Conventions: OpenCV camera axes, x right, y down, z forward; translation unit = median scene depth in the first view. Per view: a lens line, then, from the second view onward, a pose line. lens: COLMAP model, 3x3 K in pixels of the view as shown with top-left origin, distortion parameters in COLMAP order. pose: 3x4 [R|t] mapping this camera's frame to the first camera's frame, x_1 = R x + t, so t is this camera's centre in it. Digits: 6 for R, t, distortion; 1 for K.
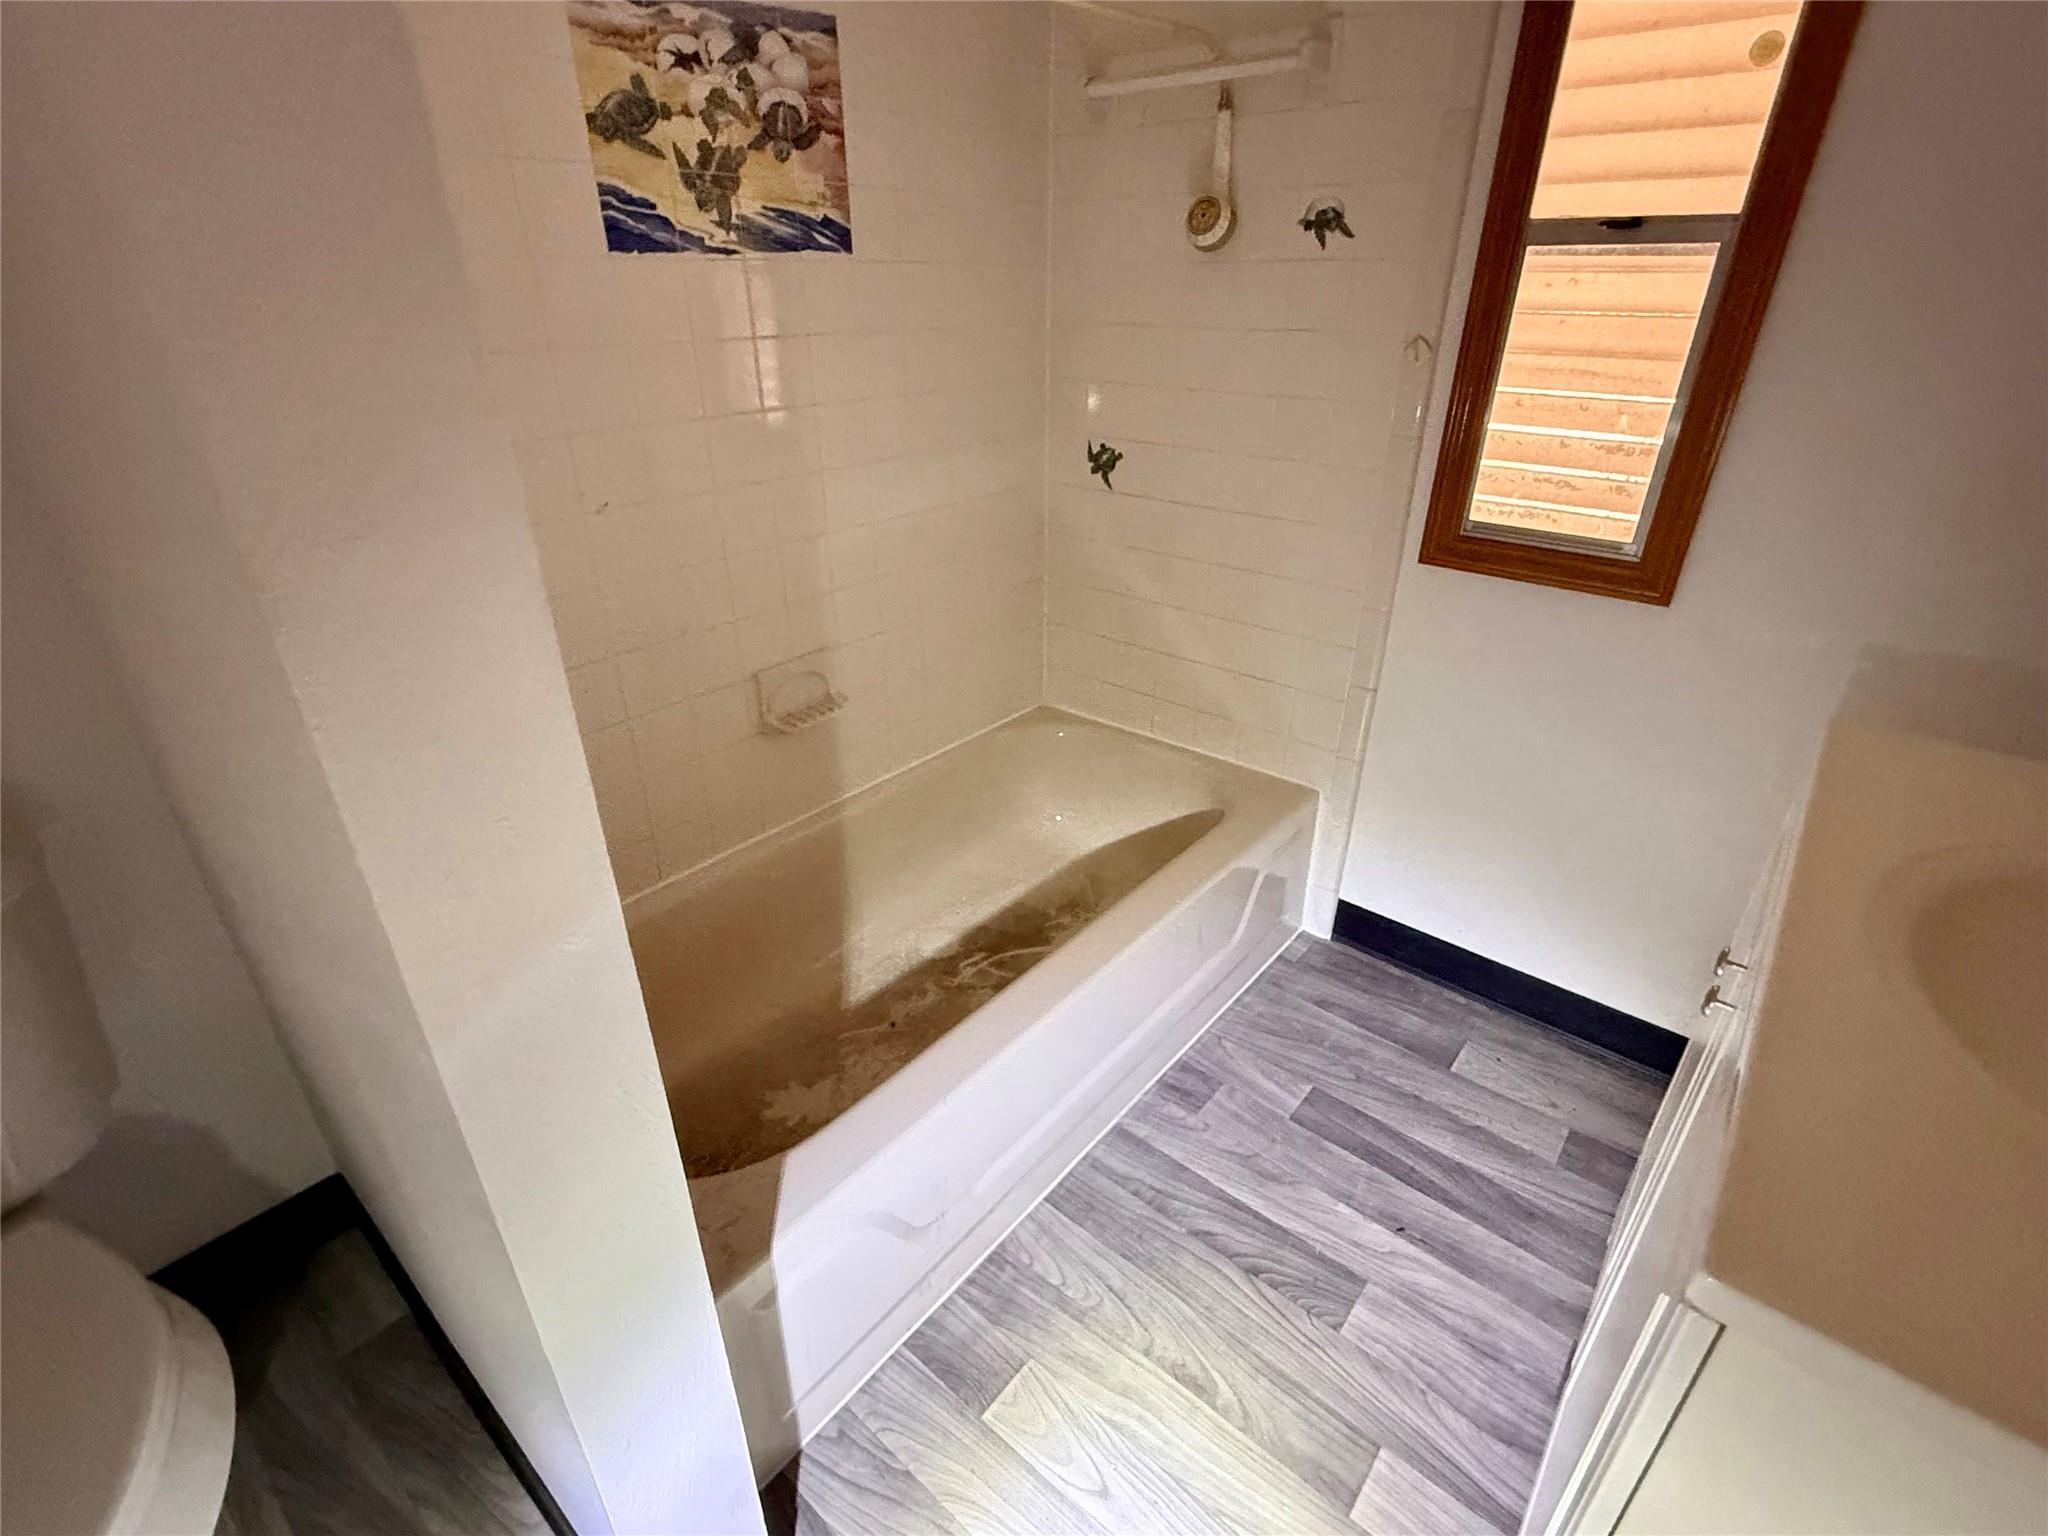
lens RADIAL K [[945.8, 0, 1038.7], [0, 945.8, 764.8], [0, 0, 1]] dist [0.000960, 0.000420]
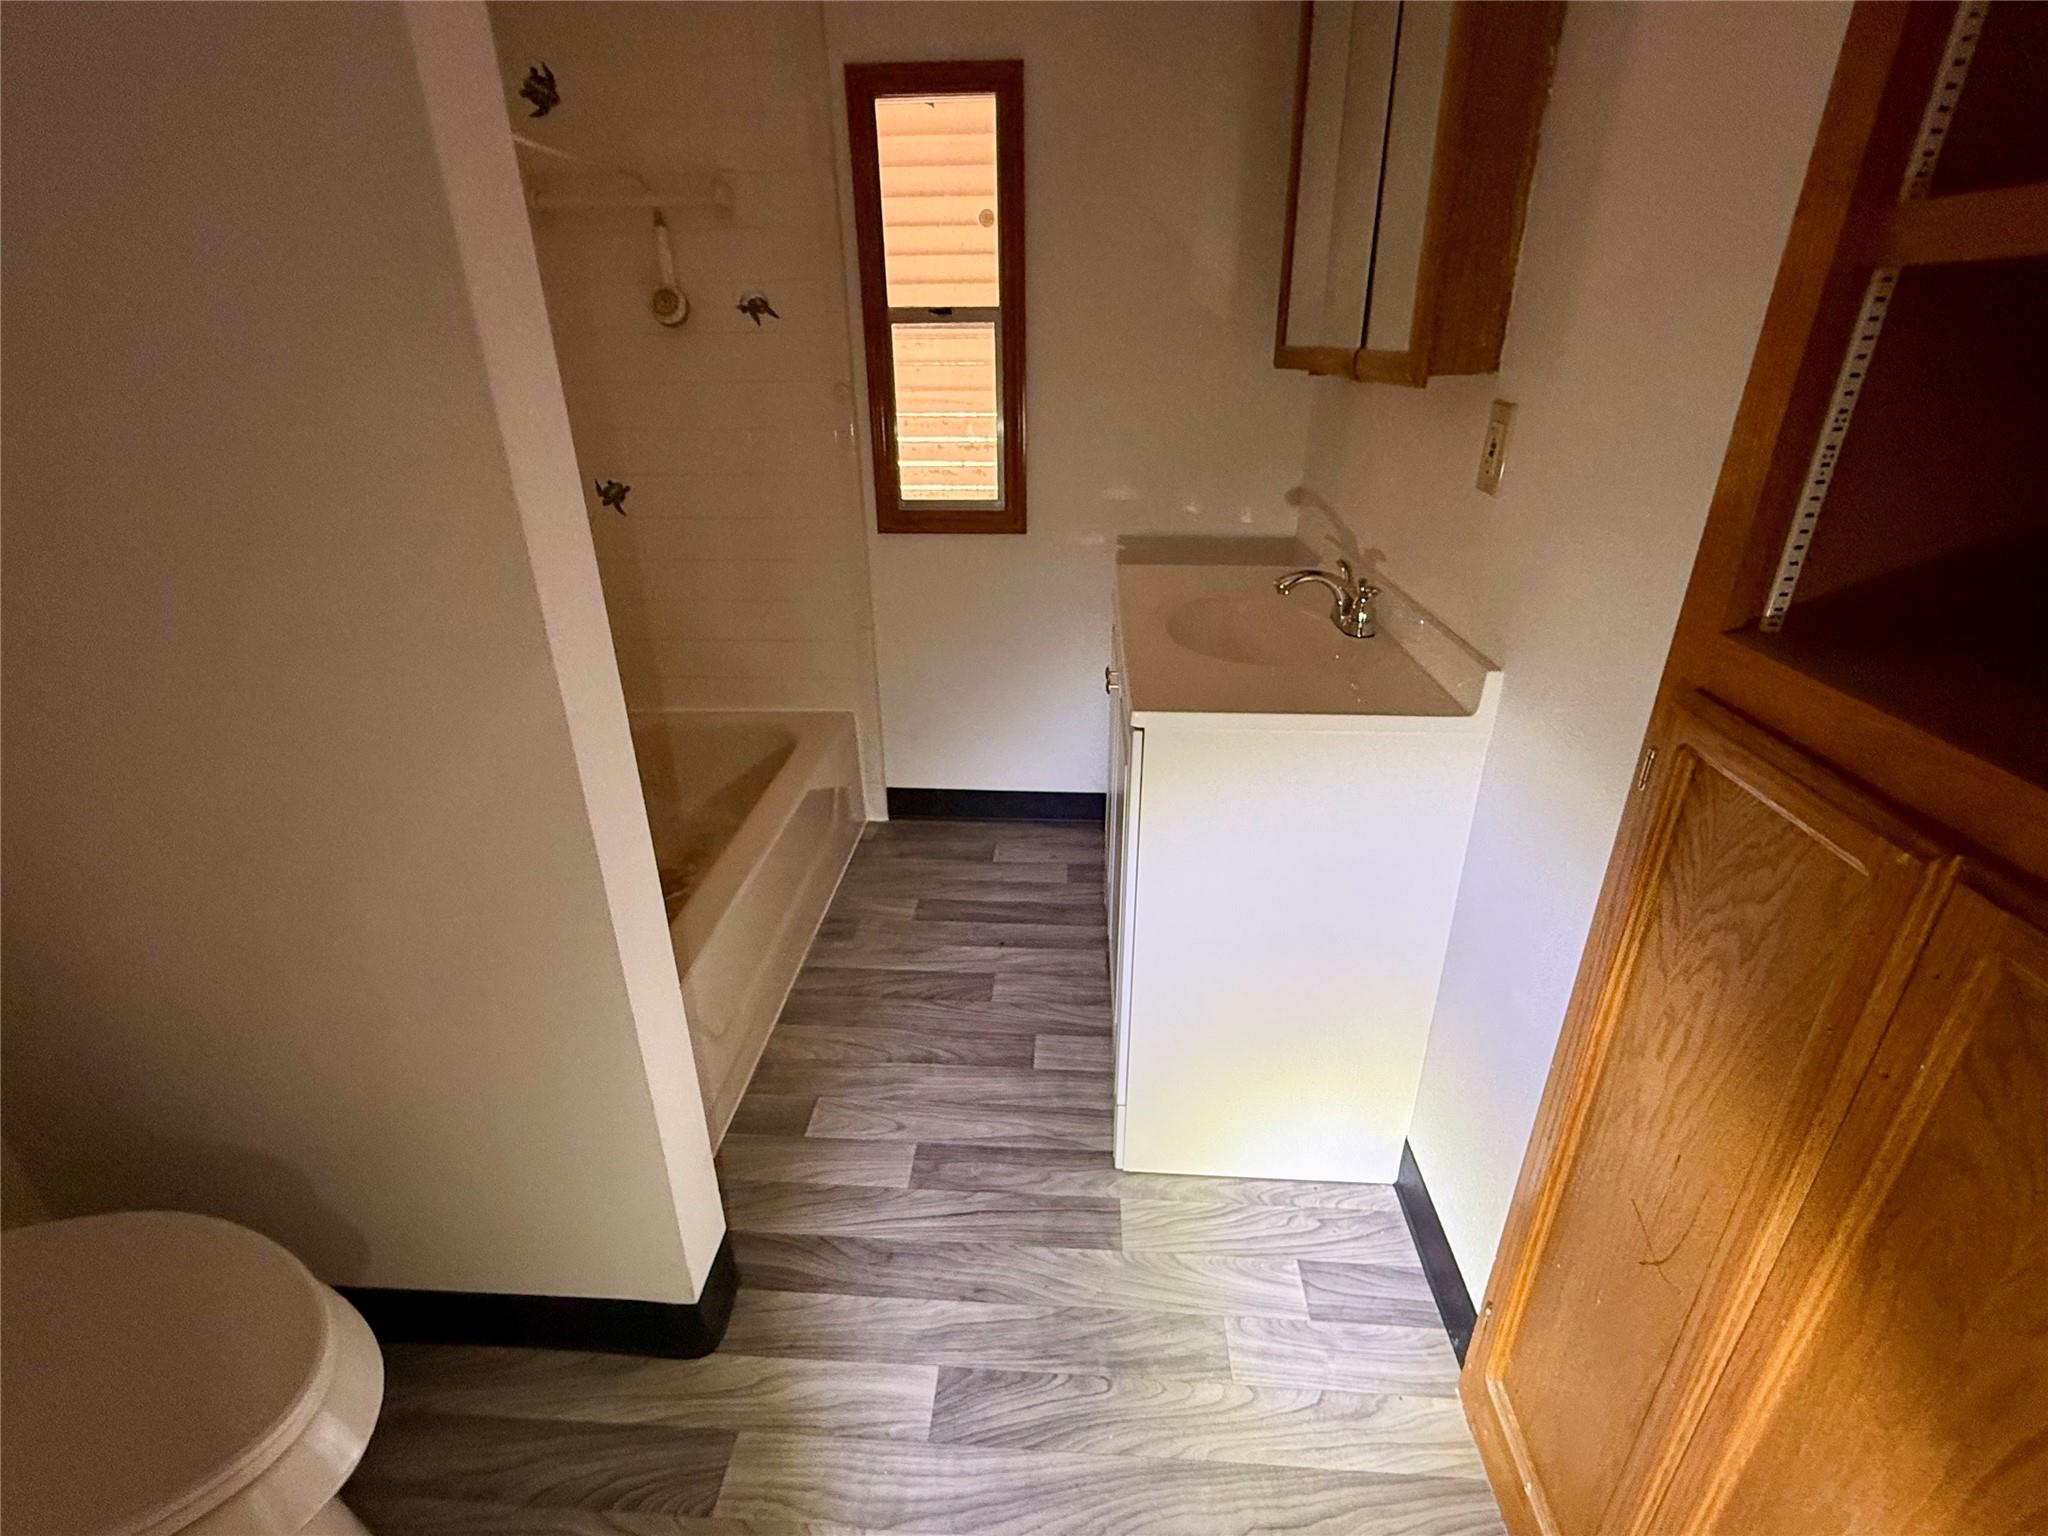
lens RADIAL K [[964.7, 0, 1017.3], [0, 964.7, 777.0], [0, 0, 1]] dist [0.001316, -0.000607]
pose [[0.808343, -0.258474, 0.528935, -0.338783], [0.280347, 0.959056, 0.040223, 0.159663], [-0.517675, 0.115772, 0.847709, -0.360935]]
